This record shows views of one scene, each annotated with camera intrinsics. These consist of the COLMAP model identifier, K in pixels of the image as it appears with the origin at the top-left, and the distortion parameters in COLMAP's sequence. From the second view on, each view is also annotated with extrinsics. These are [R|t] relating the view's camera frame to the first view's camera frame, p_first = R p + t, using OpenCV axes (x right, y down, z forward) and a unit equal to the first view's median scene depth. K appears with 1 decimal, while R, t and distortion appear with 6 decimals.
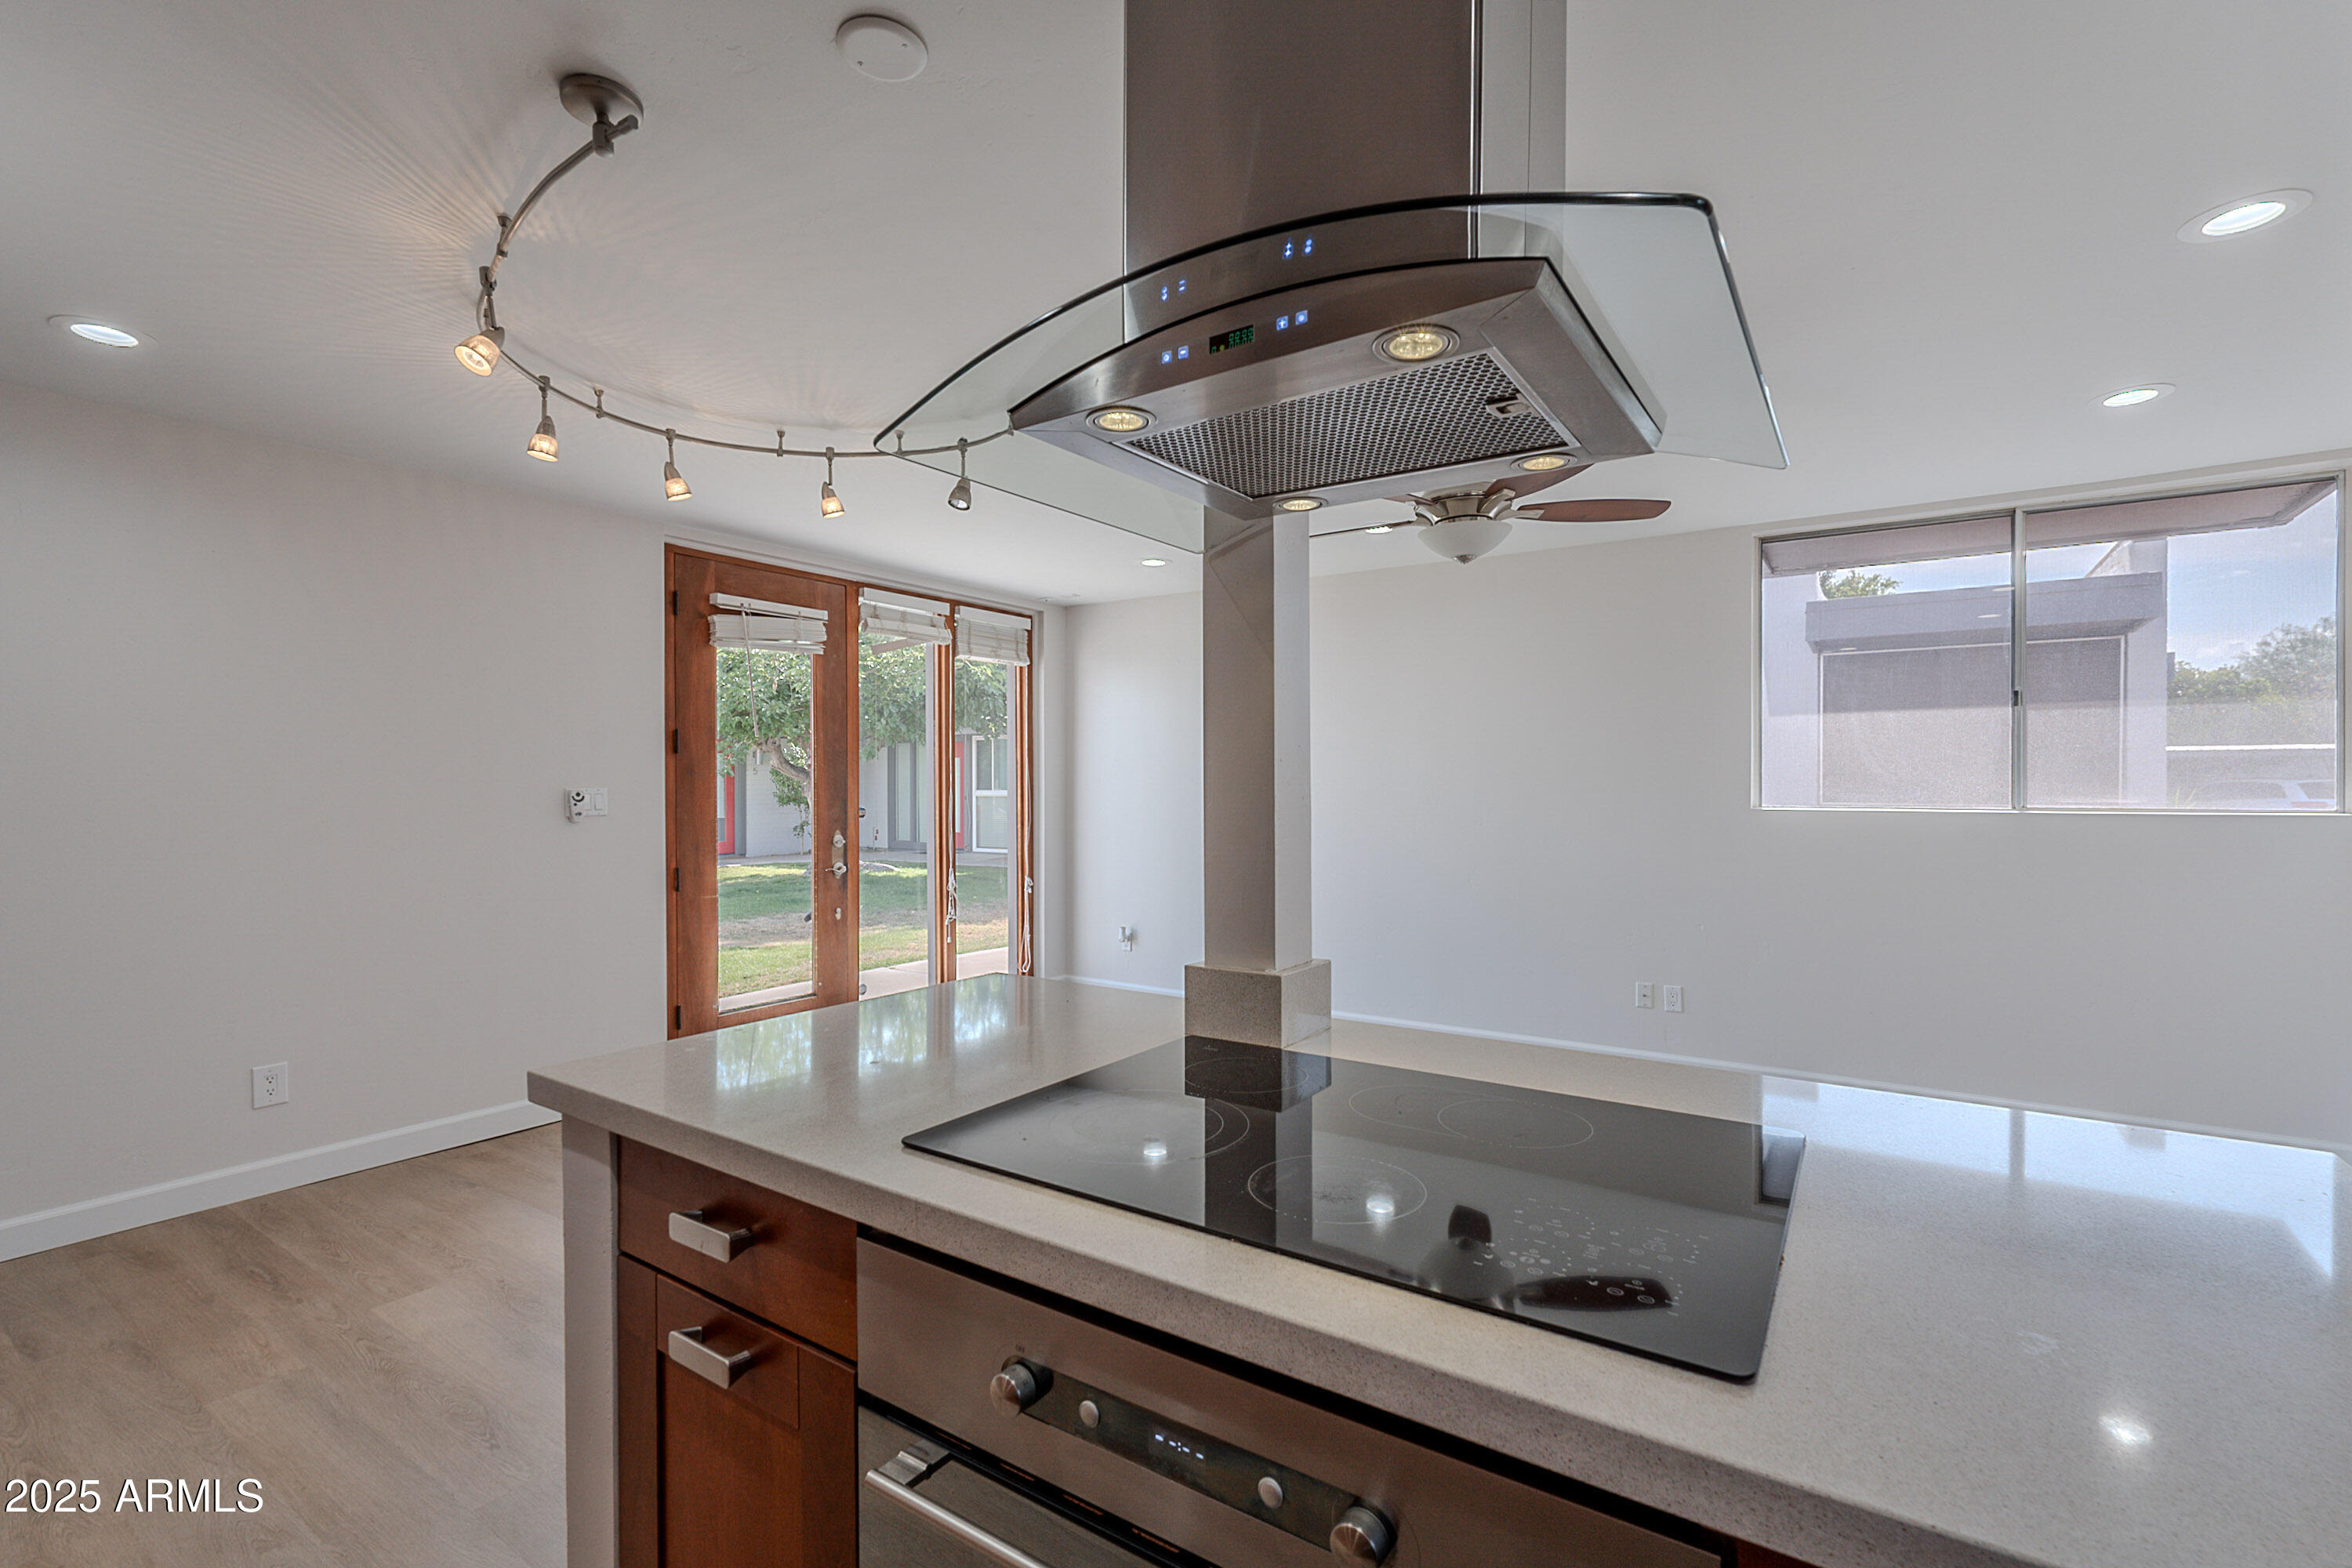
lens RADIAL K [[1038.7, 0, 1176.4], [0, 1038.7, 794.7], [0, 0, 1]] dist [0.000318, 0.000149]
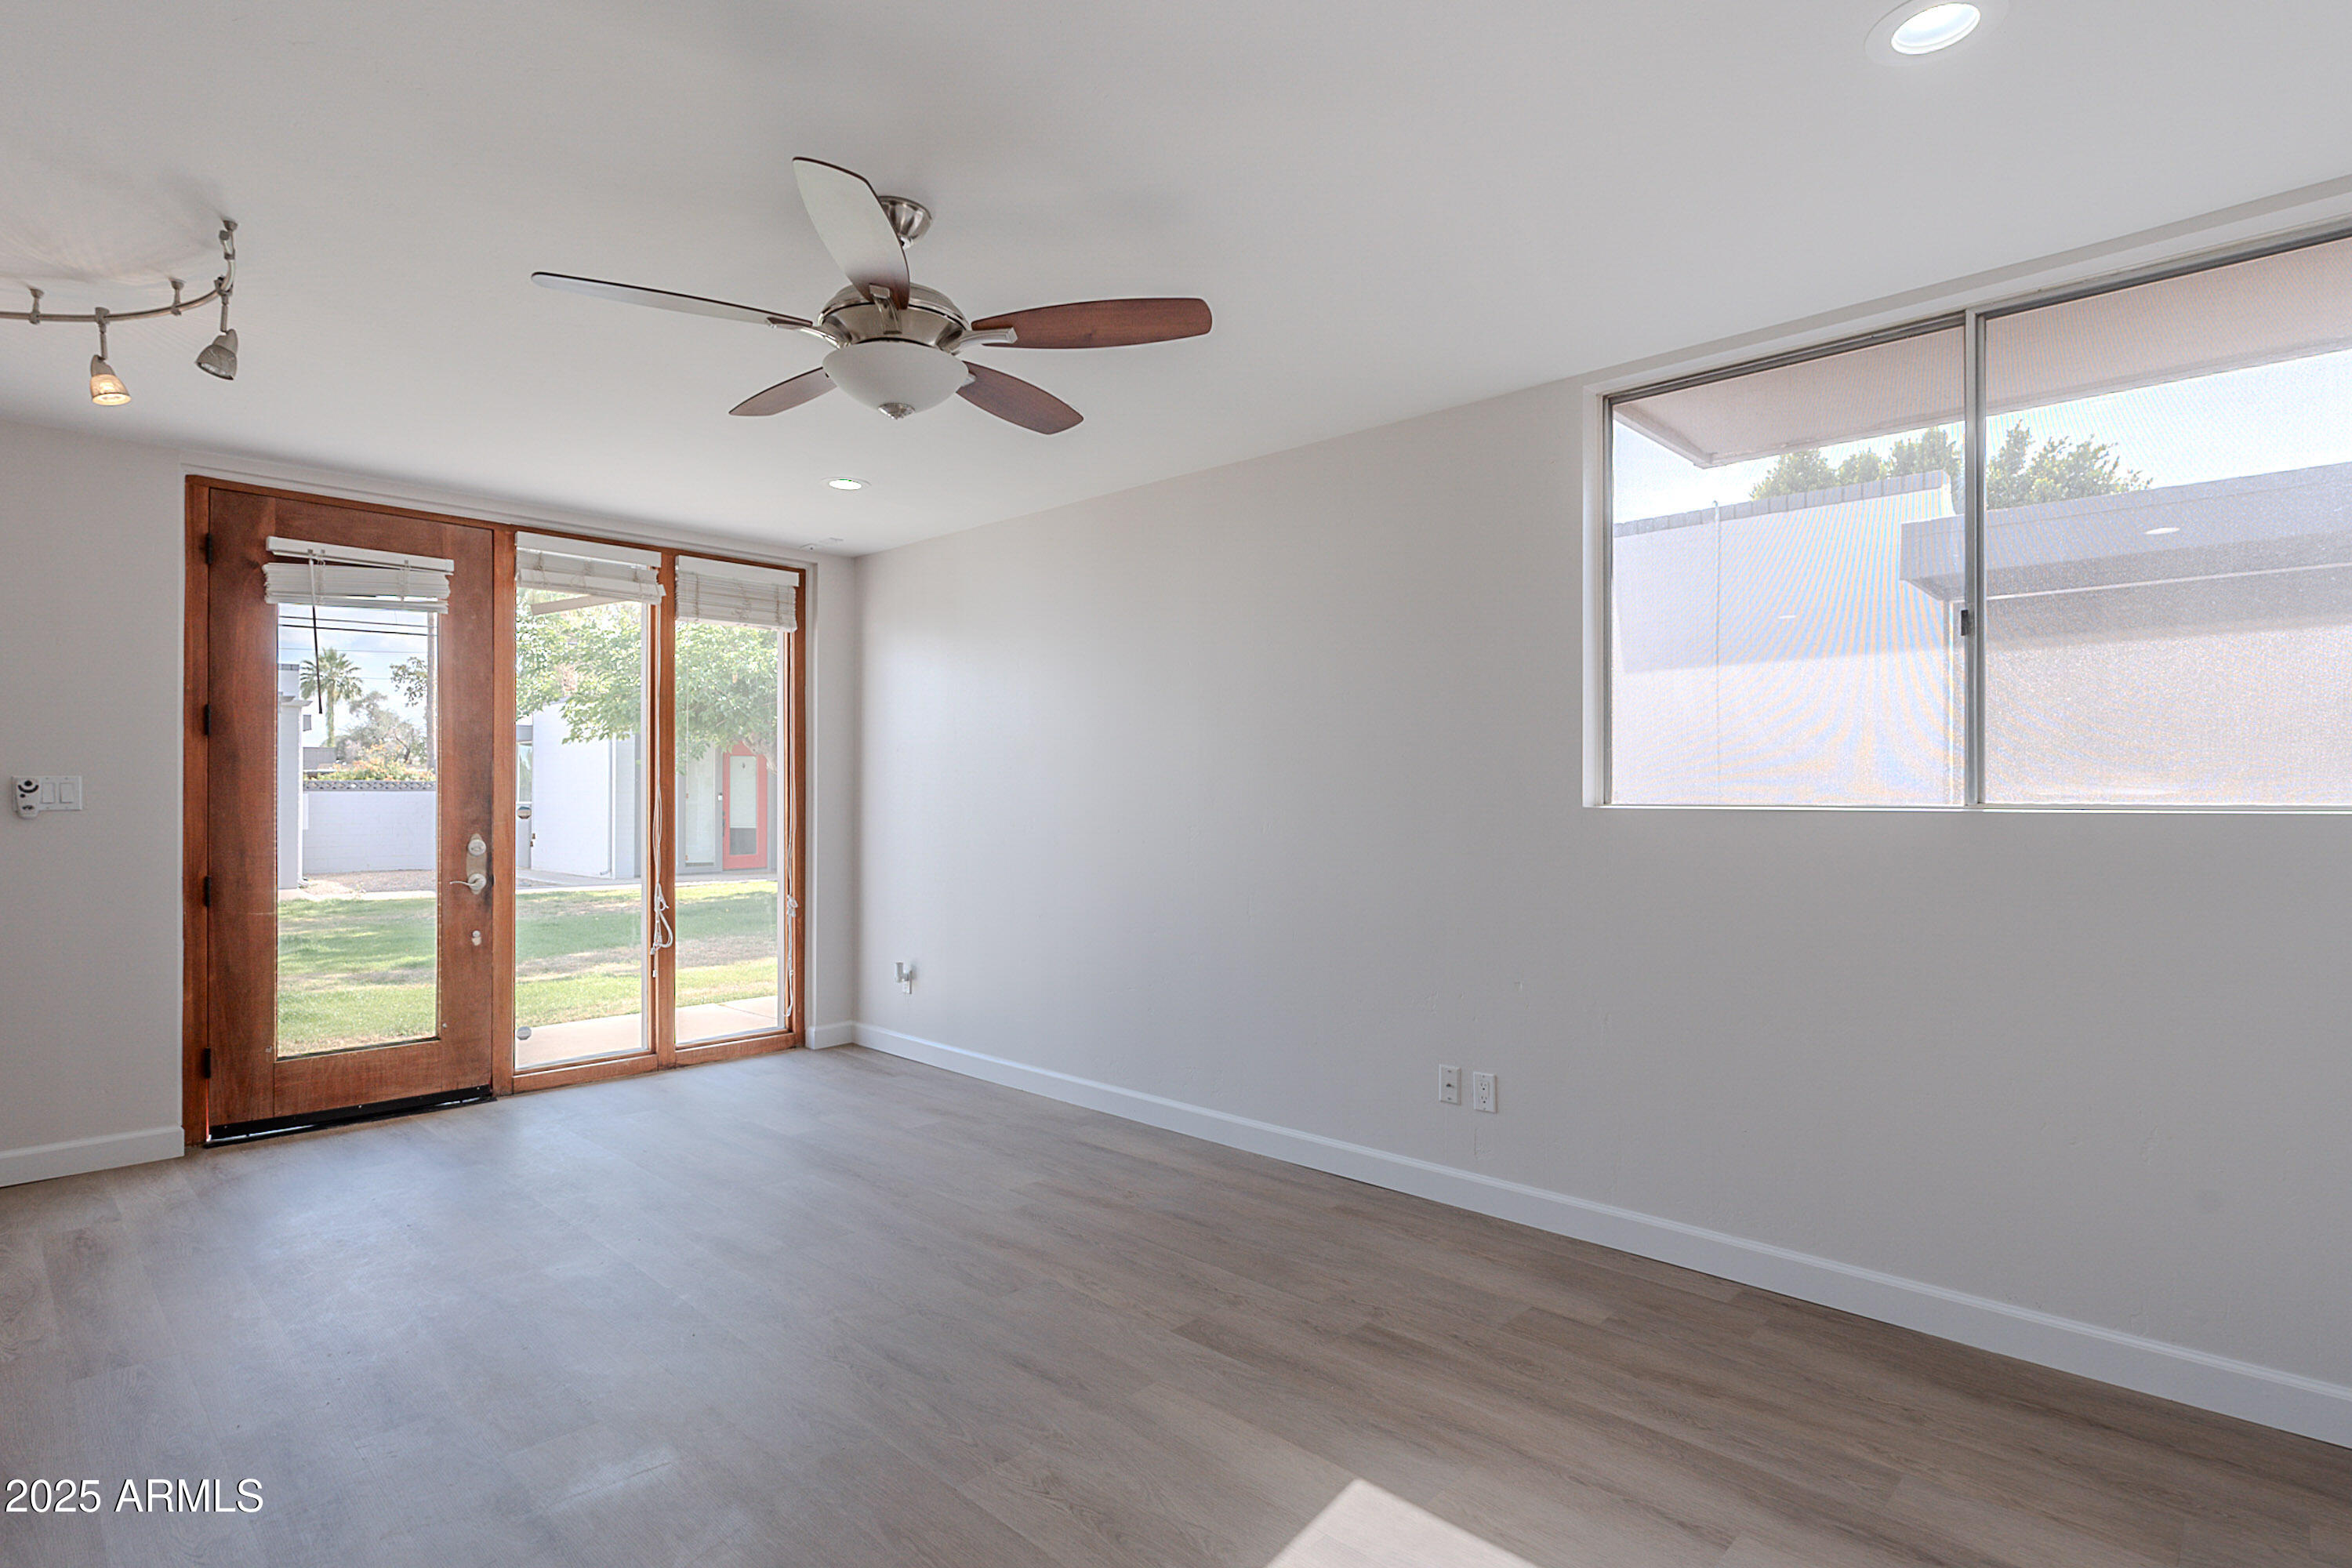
lens RADIAL K [[1180.0, 0, 1175.4], [0, 1180.0, 776.5], [0, 0, 1]] dist [0.004965, 0.000237]
pose [[0.986252, -0.002356, -0.165229, 0.355512], [-0.002106, 0.999638, -0.026824, 0.013644], [0.165232, 0.026803, 0.985890, 0.189407]]
